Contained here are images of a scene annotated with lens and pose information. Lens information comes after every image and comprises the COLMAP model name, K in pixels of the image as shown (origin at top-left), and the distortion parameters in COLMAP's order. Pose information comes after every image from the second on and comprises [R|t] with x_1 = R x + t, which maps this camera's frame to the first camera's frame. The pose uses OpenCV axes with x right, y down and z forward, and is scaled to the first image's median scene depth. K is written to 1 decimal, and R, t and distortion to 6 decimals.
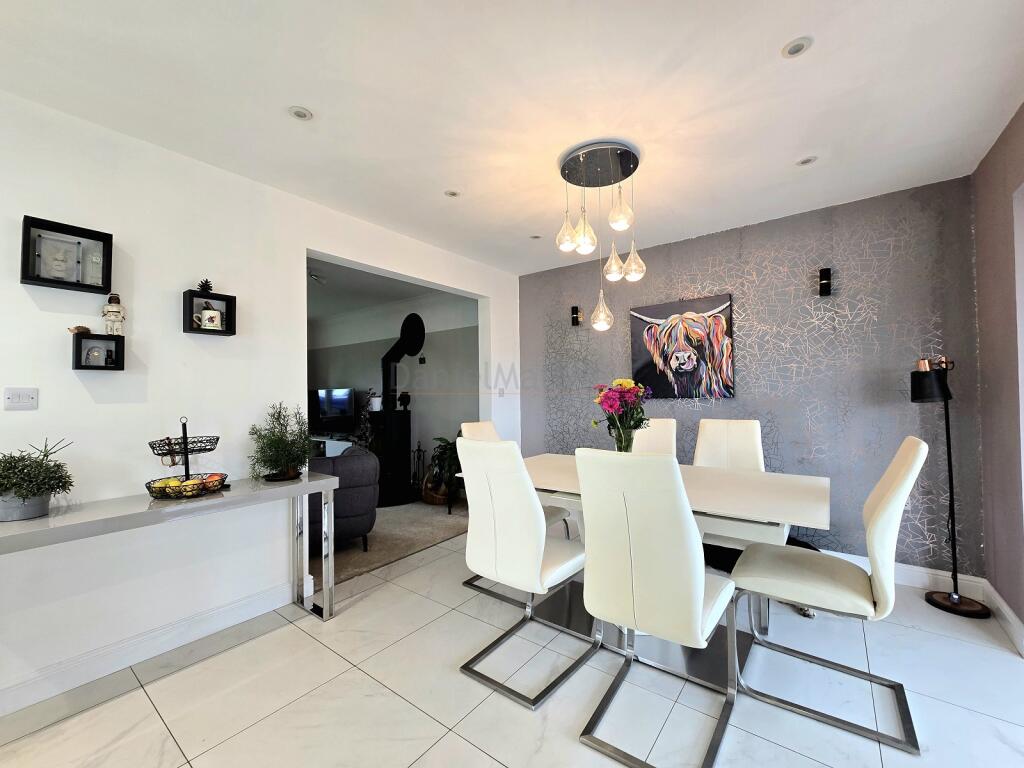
lens RADIAL K [[419.3, 0, 511.9], [0, 419.3, 380.7], [0, 0, 1]] dist [0.000885, 0.000145]
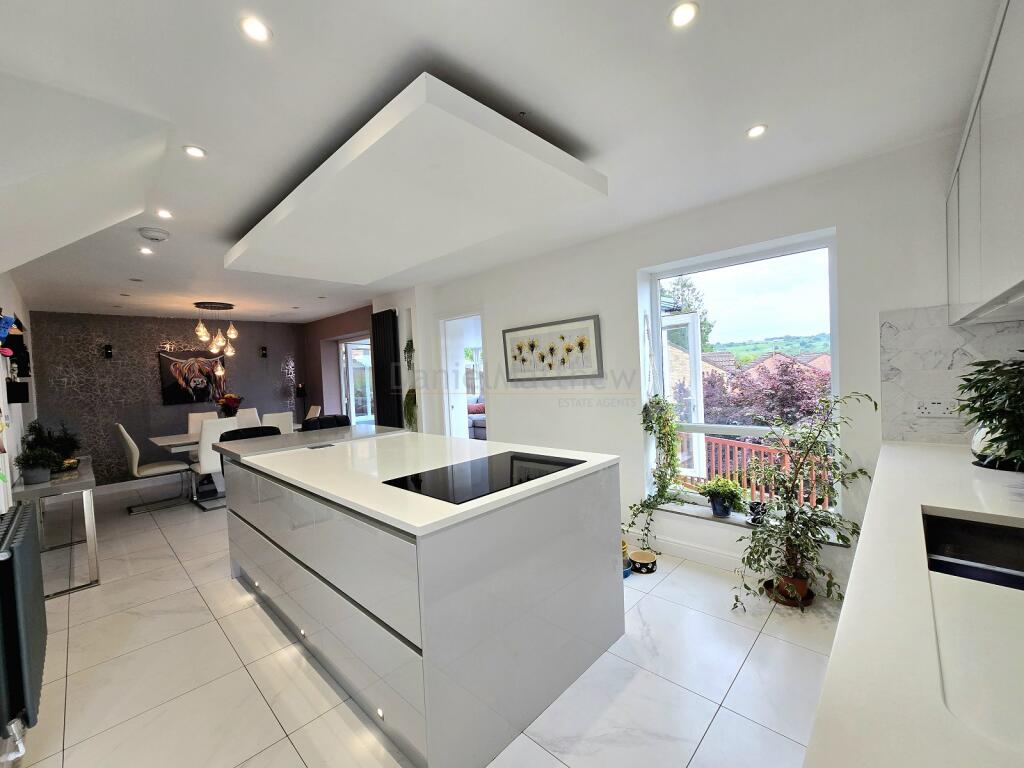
lens RADIAL K [[419.3, 0, 506.1], [0, 419.3, 383.7], [0, 0, 1]] dist [0.000885, 0.000145]
pose [[0.108408, -0.019409, 0.993917, -1.334952], [0.018314, 0.999679, 0.017524, -0.051601], [-0.993938, 0.016303, 0.108729, -0.596404]]
